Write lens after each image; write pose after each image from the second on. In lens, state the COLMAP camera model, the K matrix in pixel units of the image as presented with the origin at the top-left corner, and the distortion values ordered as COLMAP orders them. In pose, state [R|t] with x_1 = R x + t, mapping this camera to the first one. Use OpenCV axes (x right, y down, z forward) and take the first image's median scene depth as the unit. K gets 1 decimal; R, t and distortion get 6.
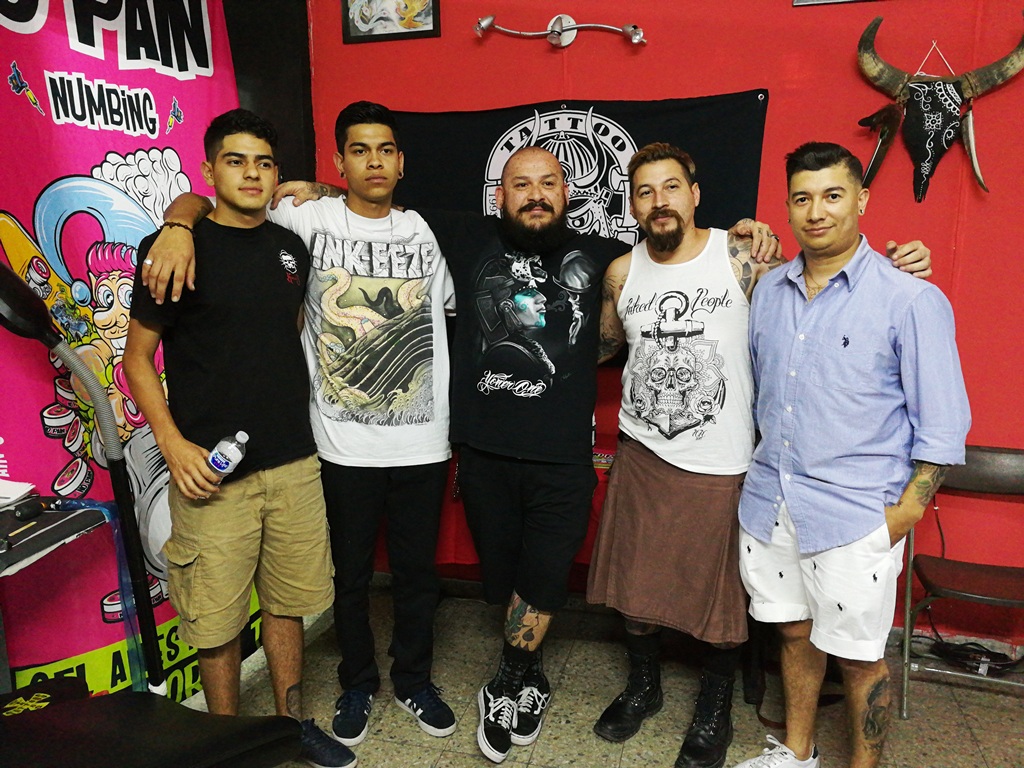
lens RADIAL K [[805.4, 0, 512.0], [0, 805.4, 384.0], [0, 0, 1]] dist [-0.003696, -0.003974]
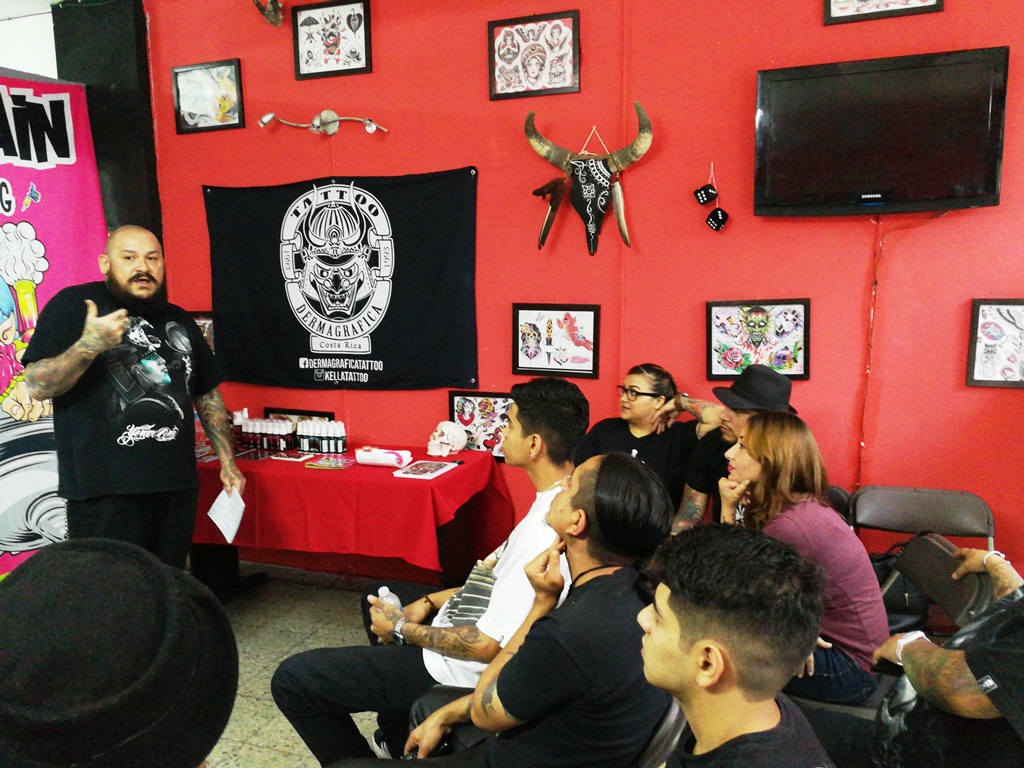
lens RADIAL K [[805.4, 0, 512.0], [0, 805.4, 384.0], [0, 0, 1]] dist [-0.003696, -0.003974]
pose [[0.994875, 0.003546, -0.101054, 0.467327], [-0.007471, 0.999231, -0.038488, 0.015547], [0.100840, 0.039046, 0.994136, -0.202226]]
